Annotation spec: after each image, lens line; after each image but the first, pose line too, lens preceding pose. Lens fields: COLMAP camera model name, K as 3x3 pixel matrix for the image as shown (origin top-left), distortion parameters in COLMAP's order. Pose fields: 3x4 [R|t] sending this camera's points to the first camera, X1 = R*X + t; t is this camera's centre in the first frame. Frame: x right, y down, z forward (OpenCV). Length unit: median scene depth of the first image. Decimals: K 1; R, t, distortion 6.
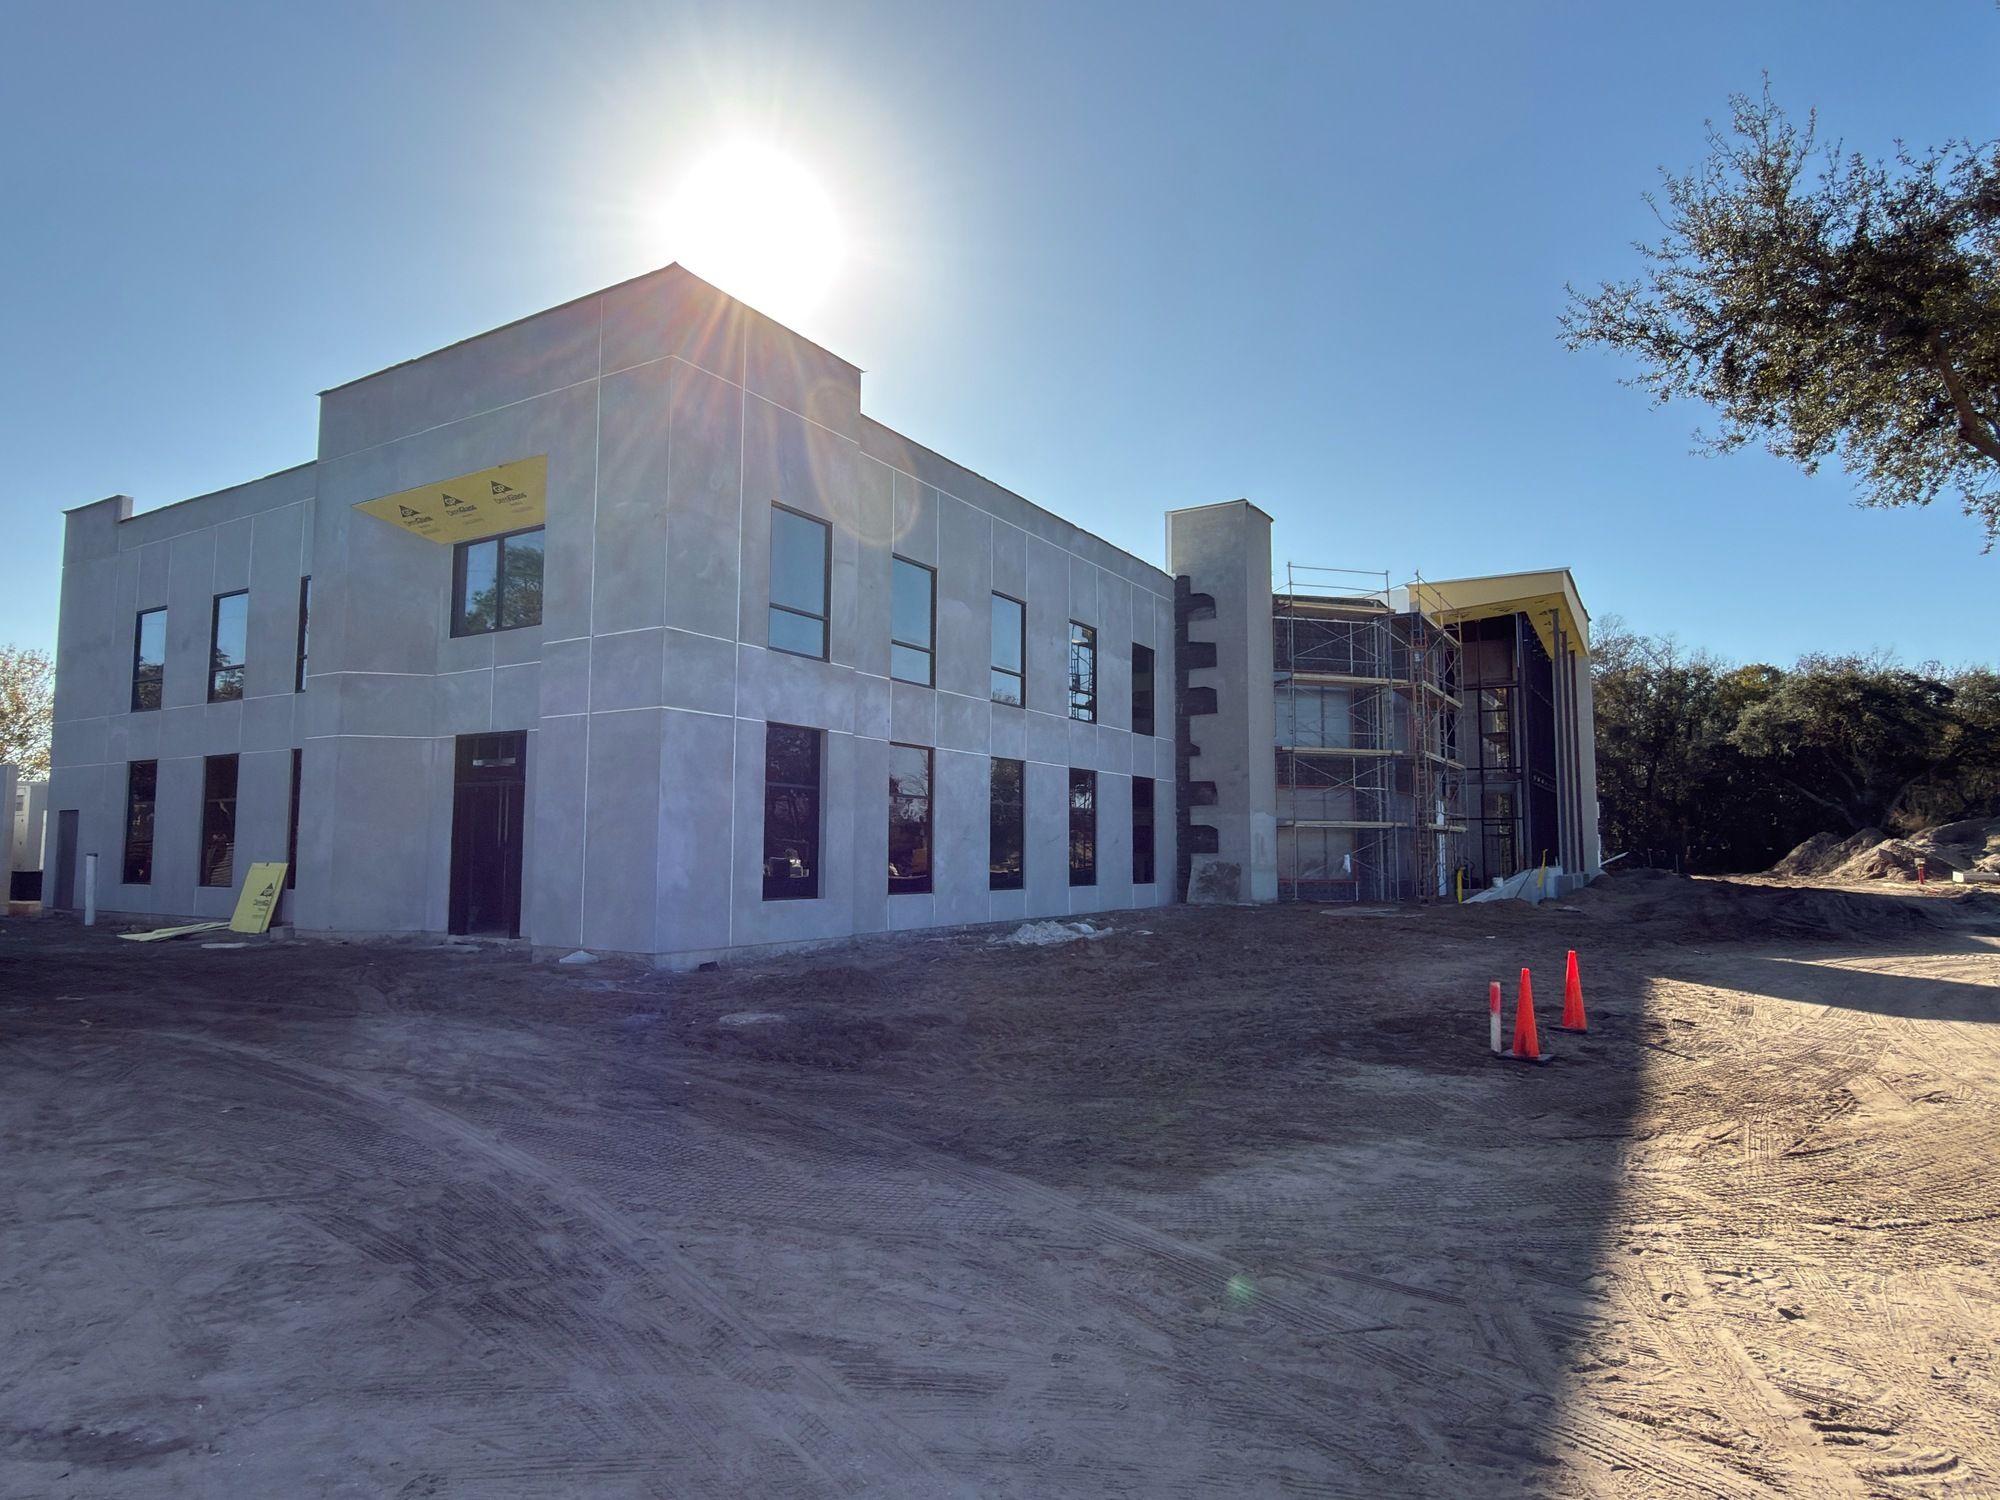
lens RADIAL K [[1163.6, 0, 1003.5], [0, 1163.6, 771.2], [0, 0, 1]] dist [0.000412, -0.000434]
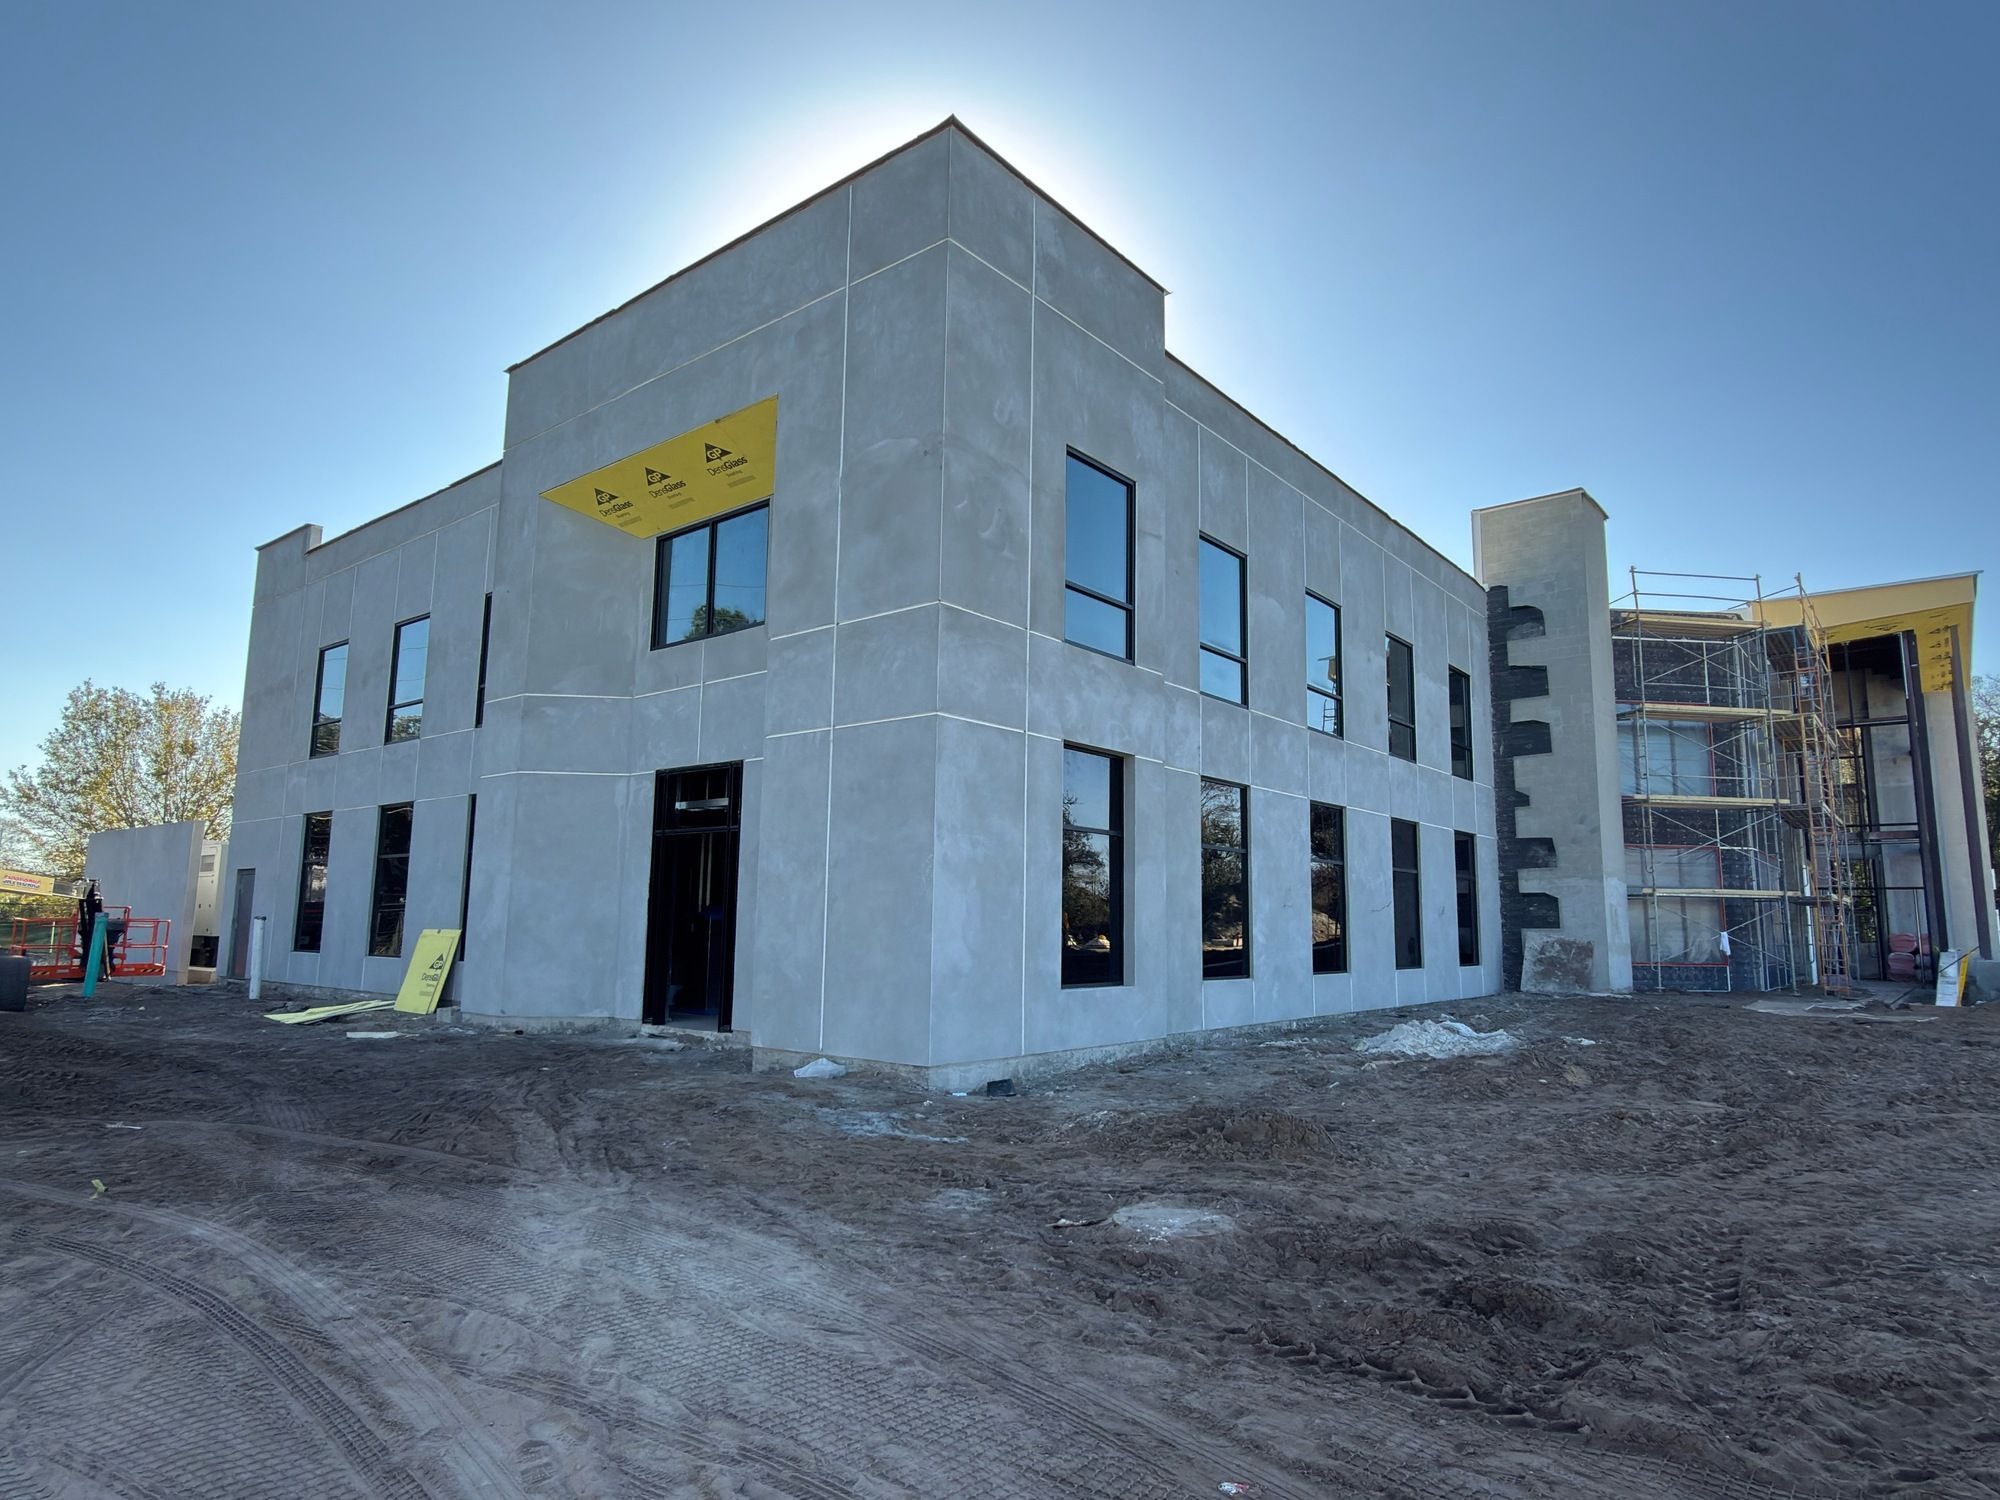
lens RADIAL K [[1163.6, 0, 1003.5], [0, 1163.6, 771.2], [0, 0, 1]] dist [0.000412, -0.000434]
pose [[0.990283, -0.009537, -0.138742, -0.111150], [0.000942, 0.998083, -0.061877, 0.017093], [0.139066, 0.061145, 0.988394, 0.219886]]
